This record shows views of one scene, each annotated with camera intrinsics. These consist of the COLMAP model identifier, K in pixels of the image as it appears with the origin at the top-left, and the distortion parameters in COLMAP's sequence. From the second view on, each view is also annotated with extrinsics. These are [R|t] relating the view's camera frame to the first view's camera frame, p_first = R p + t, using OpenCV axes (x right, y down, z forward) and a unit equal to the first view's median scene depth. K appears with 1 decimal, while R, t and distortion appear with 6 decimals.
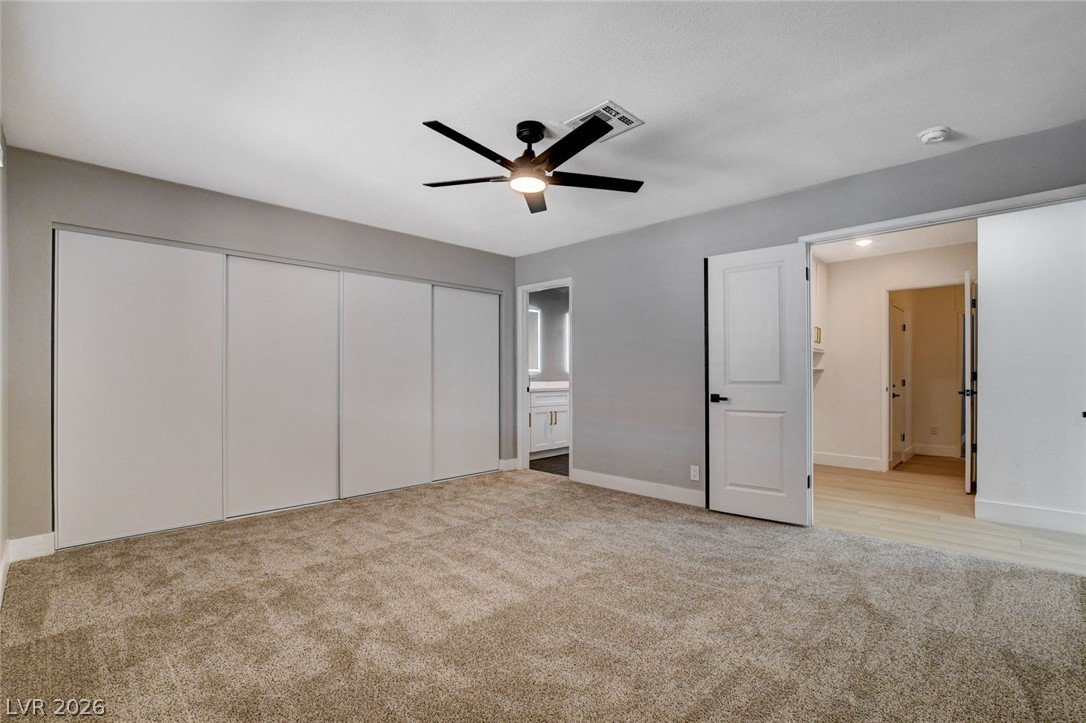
lens RADIAL K [[491.2, 0, 543.9], [0, 491.2, 369.3], [0, 0, 1]] dist [-0.022199, 0.004088]
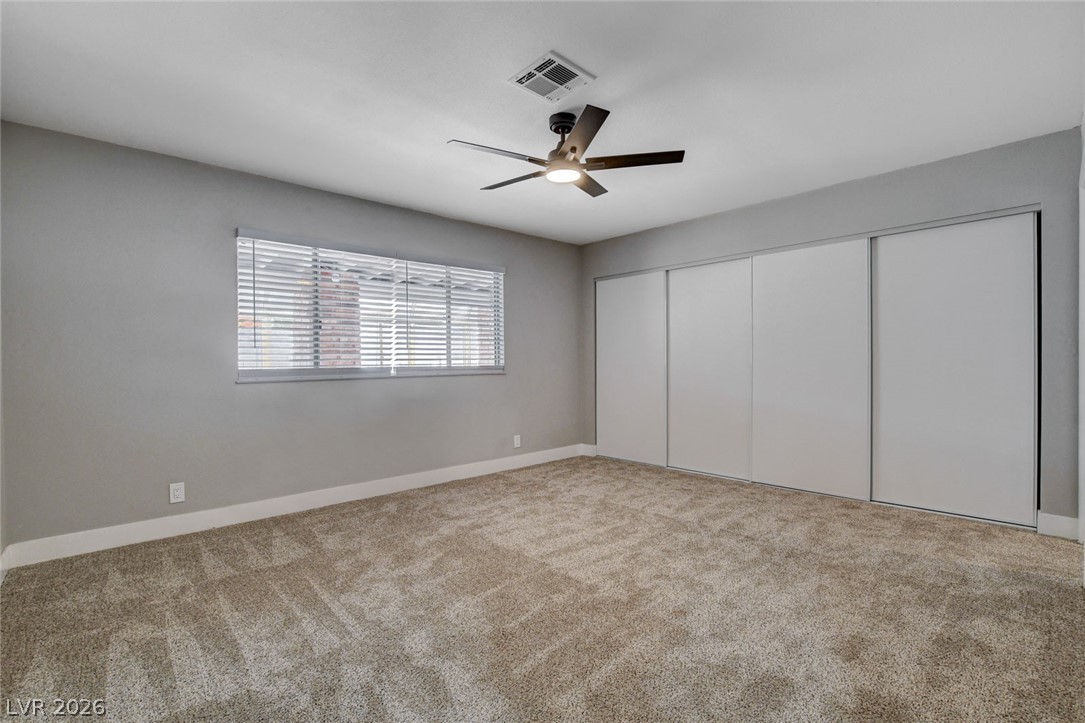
lens RADIAL K [[490.7, 0, 543.4], [0, 490.7, 369.3], [0, 0, 1]] dist [-0.022199, 0.004088]
pose [[-0.040803, 0.015223, -0.999051, 0.723430], [0.020000, 0.999696, 0.014416, 0.008684], [0.998967, -0.019393, -0.041095, 0.718179]]
